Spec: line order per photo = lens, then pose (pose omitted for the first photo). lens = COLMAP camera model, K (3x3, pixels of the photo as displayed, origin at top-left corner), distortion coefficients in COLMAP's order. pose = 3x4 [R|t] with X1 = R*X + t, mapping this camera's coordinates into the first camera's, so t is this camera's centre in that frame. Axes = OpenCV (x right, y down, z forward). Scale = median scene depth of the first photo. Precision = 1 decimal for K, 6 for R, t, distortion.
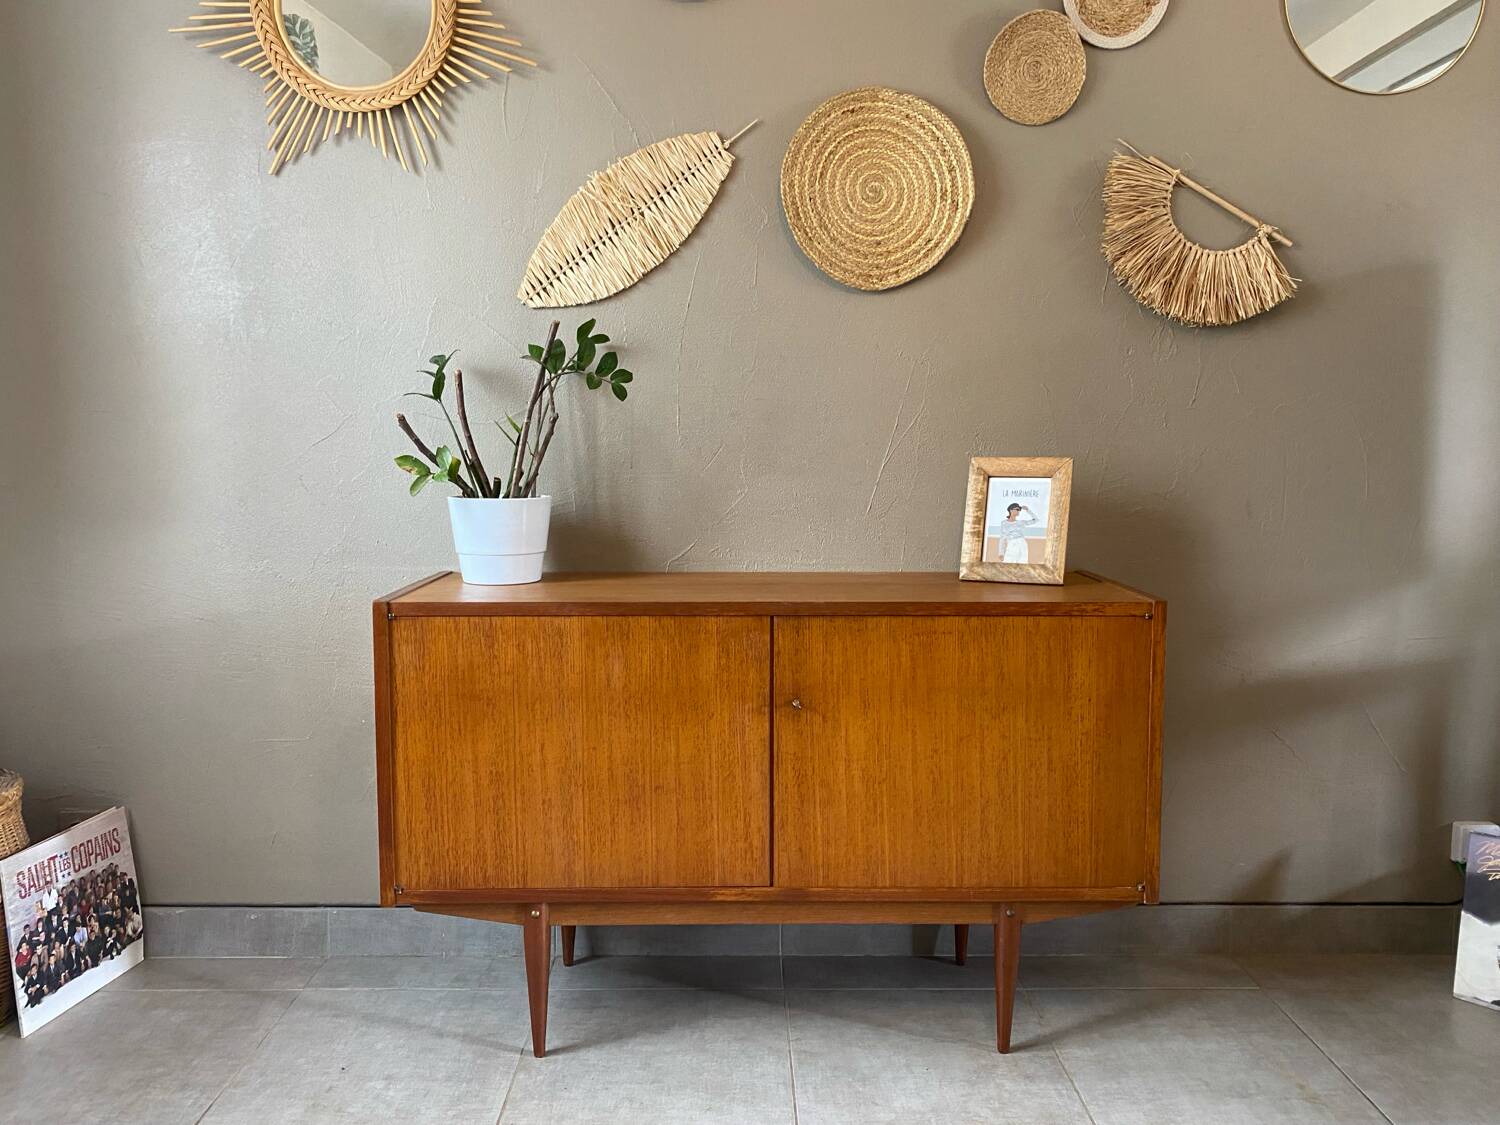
lens RADIAL K [[1170.9, 0, 752.0], [0, 1170.9, 558.4], [0, 0, 1]] dist [0.032882, -0.019259]
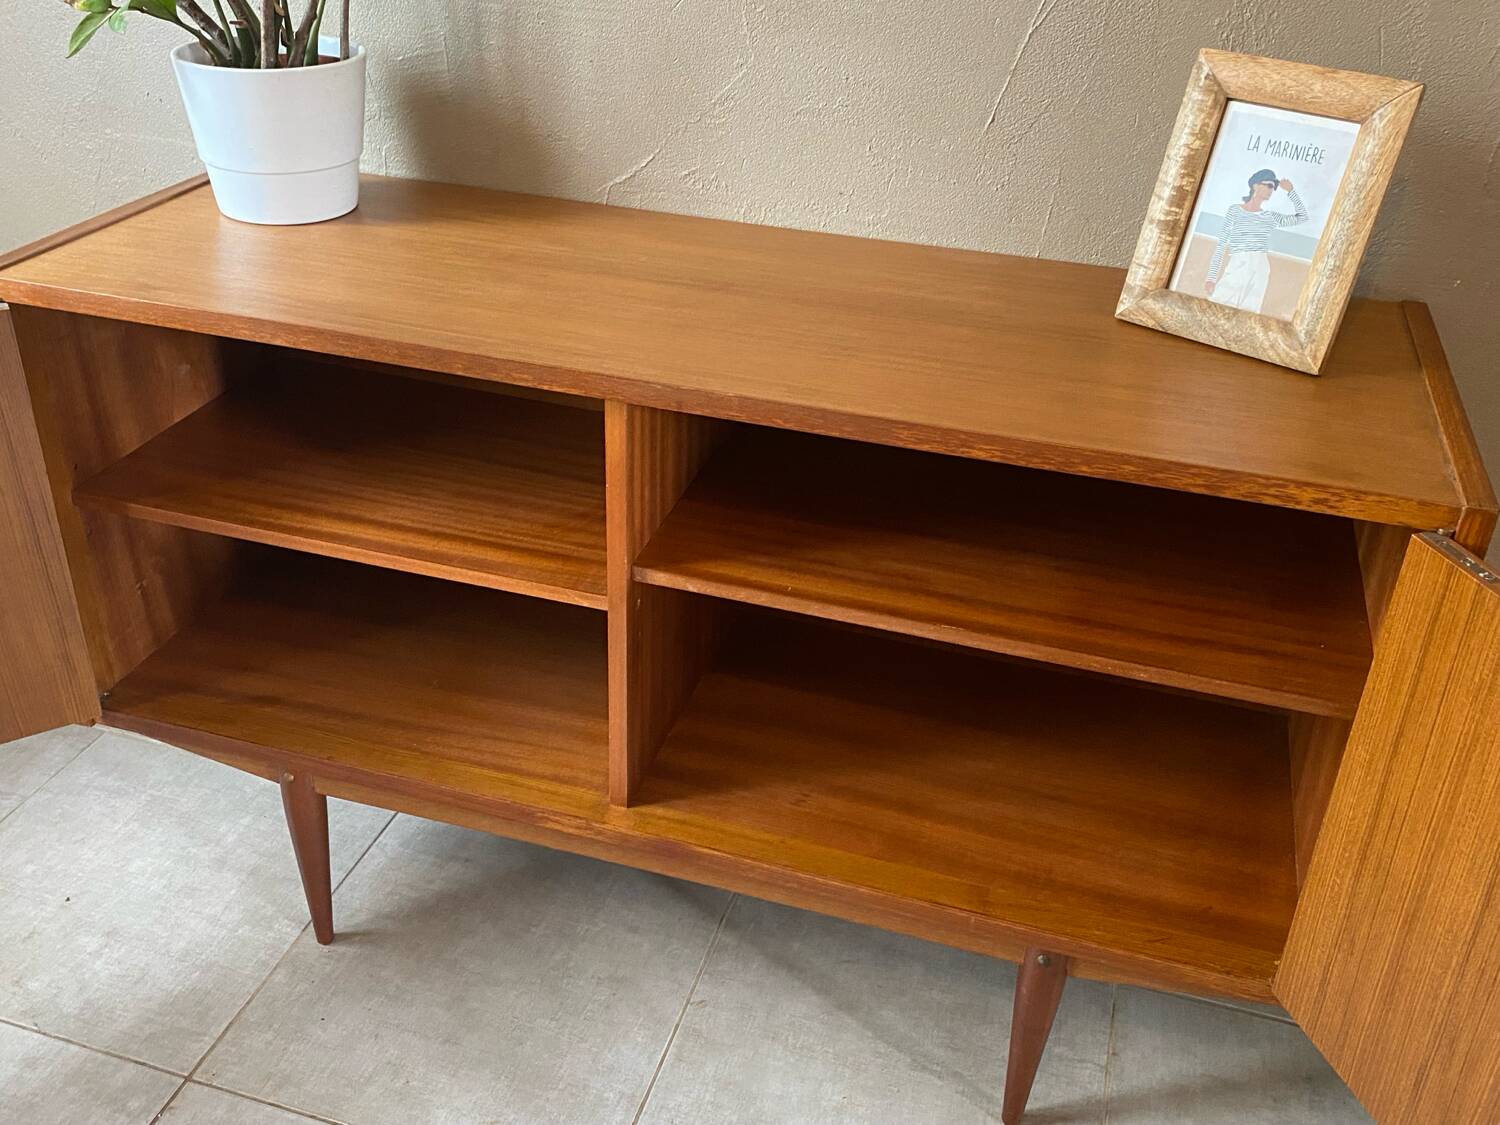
lens RADIAL K [[1408.7, 0, 738.2], [0, 1408.7, 544.8], [0, 0, 1]] dist [0.023675, 0.000000]
pose [[0.951756, 0.180901, -0.247862, 0.198157], [-0.064083, 0.907113, 0.415979, -0.134571], [0.300090, -0.380027, 0.874943, 0.419543]]
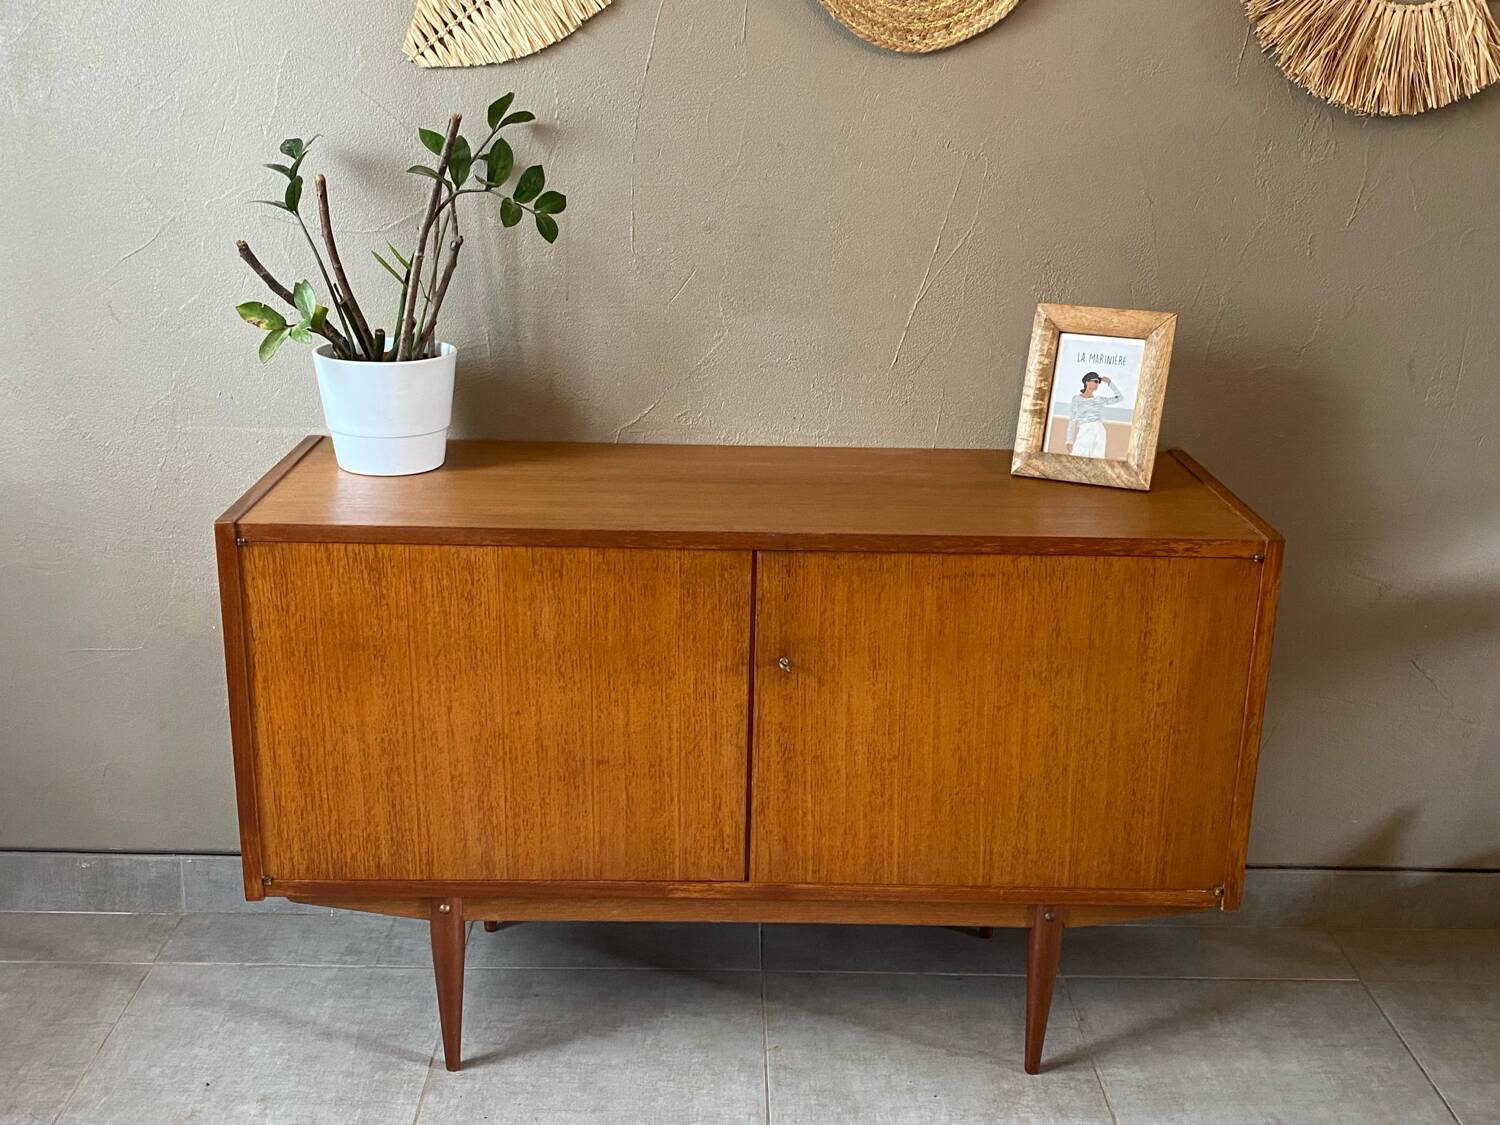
lens RADIAL K [[1569.5, 0, 754.5], [0, 1569.5, 548.9], [0, 0, 1]] dist [0.036658, 0.000000]
pose [[0.999764, 0.019889, 0.008796, 0.007616], [-0.021287, 0.977740, 0.208738, -0.144202], [-0.004448, -0.208876, 0.977932, 0.021585]]
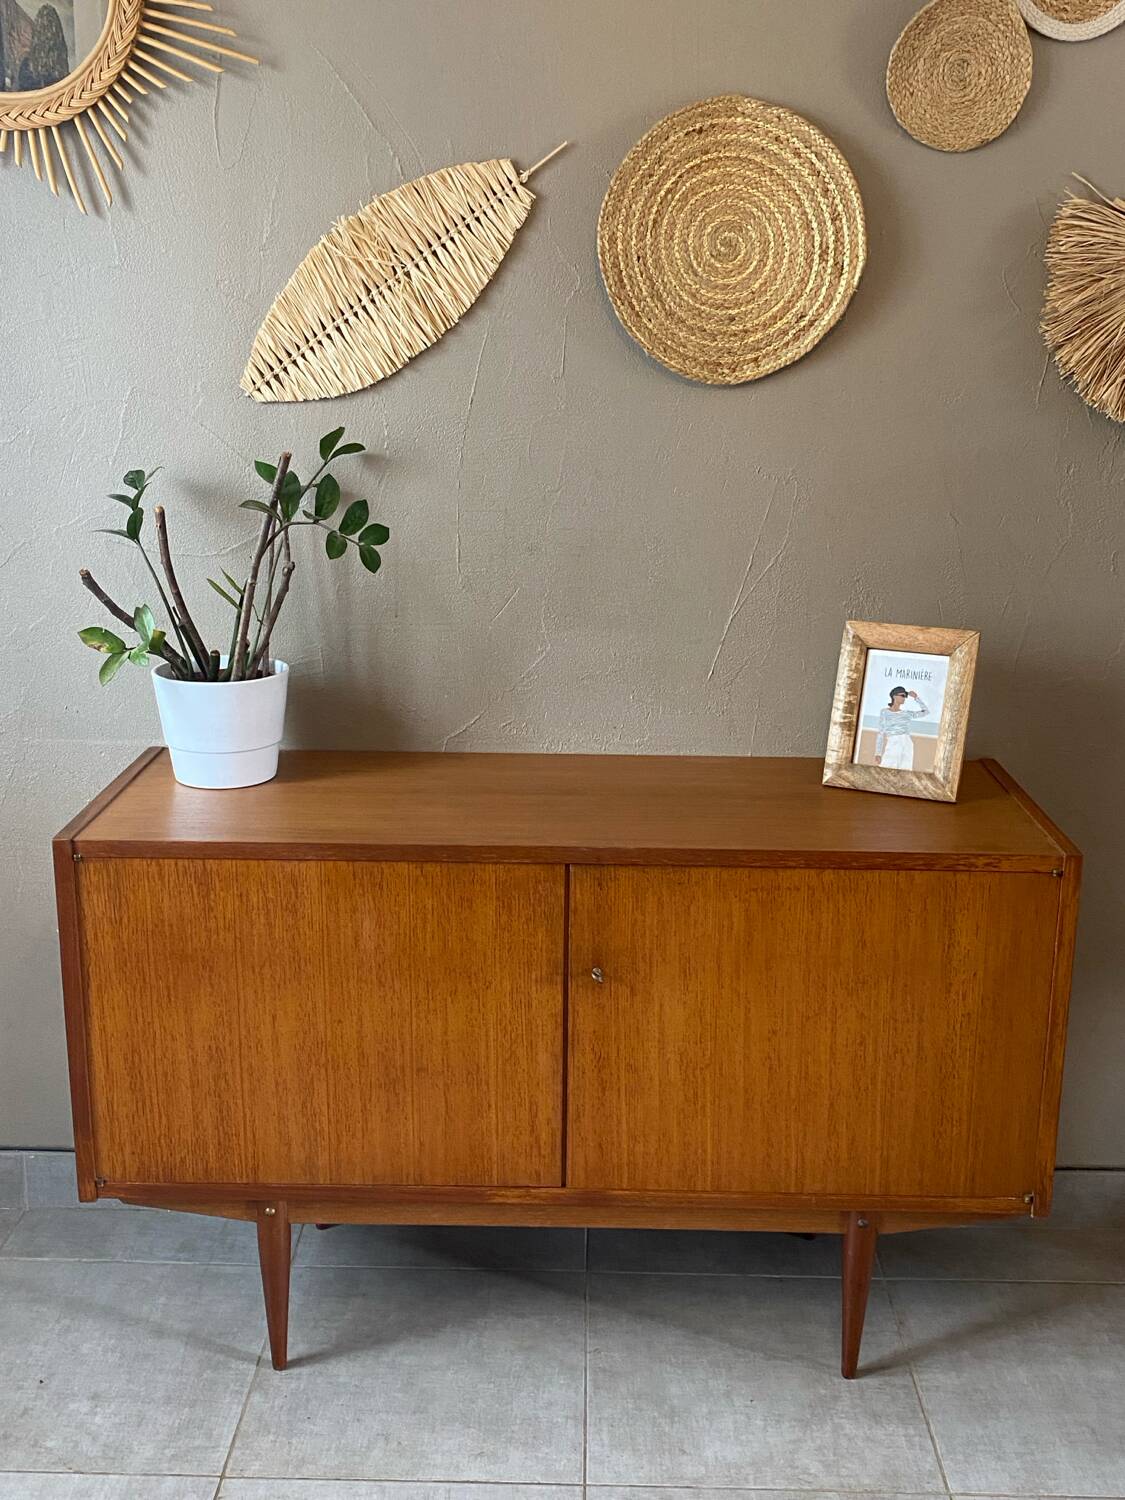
lens RADIAL K [[1564.2, 0, 573.6], [0, 1564.2, 739.0], [0, 0, 1]] dist [0.030325, 0.000000]
pose [[0.999564, 0.017797, -0.023543, 0.040152], [-0.013764, 0.986765, 0.161573, -0.179788], [0.026107, -0.161178, 0.986580, -0.004262]]
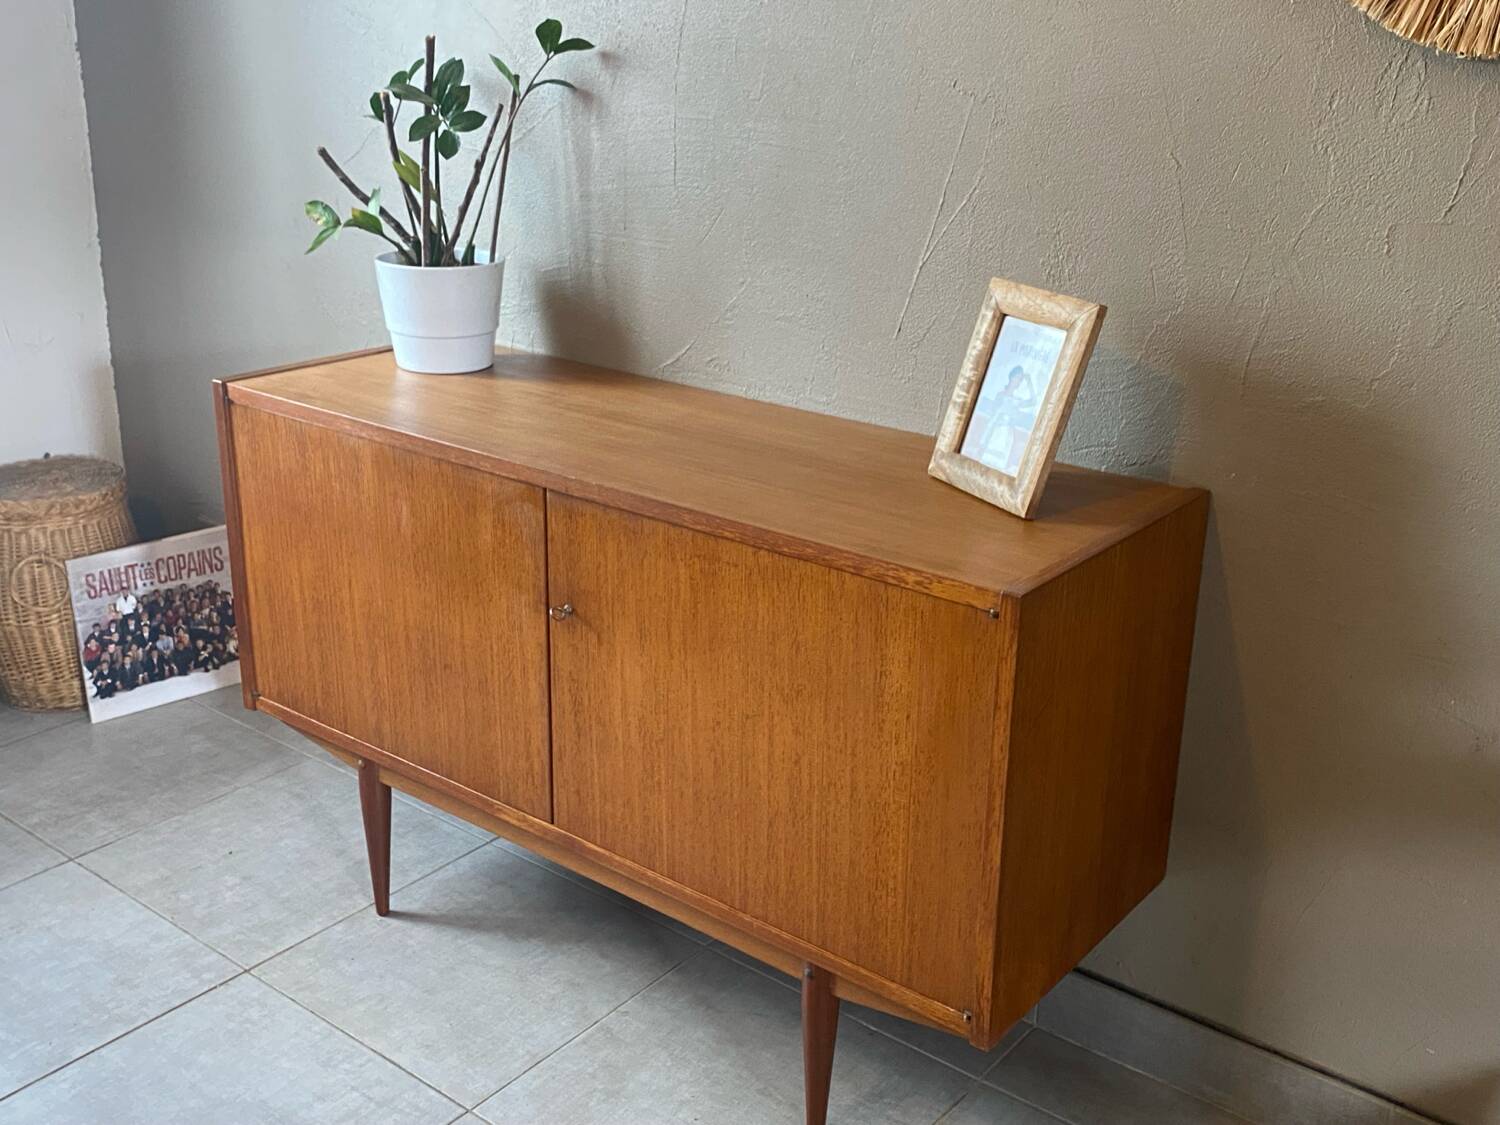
lens RADIAL K [[1569.5, 0, 754.8], [0, 1569.5, 553.4], [0, 0, 1]] dist [0.036658, 0.000000]
pose [[0.779662, 0.225061, -0.584358, 0.631731], [-0.080667, 0.961503, 0.262688, -0.160871], [0.620983, -0.157670, 0.767803, 0.294067]]
